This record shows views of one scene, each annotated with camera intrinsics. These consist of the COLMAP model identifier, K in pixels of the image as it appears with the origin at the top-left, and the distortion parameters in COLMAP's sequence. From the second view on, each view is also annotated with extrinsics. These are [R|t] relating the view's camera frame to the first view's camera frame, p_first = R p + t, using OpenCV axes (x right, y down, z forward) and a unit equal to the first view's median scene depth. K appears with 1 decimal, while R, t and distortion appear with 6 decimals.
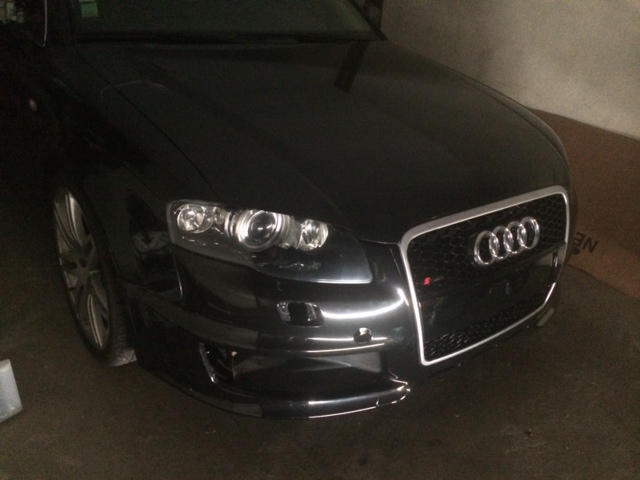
lens RADIAL K [[541.9, 0, 320.0], [0, 541.9, 240.0], [0, 0, 1]] dist [0.069600, -0.103431]
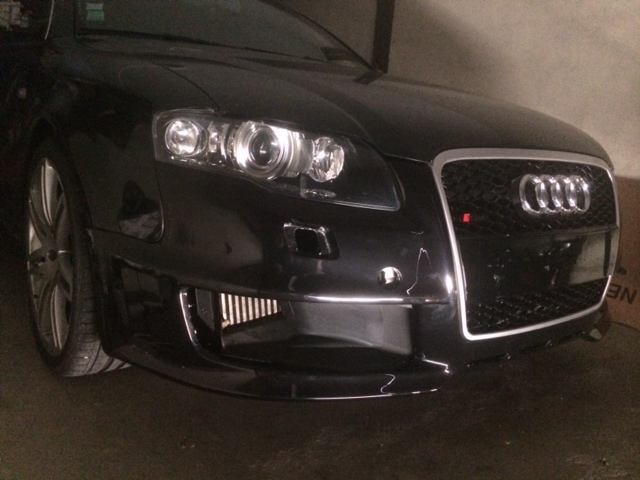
lens RADIAL K [[541.9, 0, 320.0], [0, 541.9, 240.0], [0, 0, 1]] dist [0.069600, -0.103431]
pose [[0.999983, 0.005854, 0.000018, -0.019057], [-0.005635, 0.963519, -0.267579, 0.282499], [-0.001583, 0.267575, 0.963536, 0.195198]]
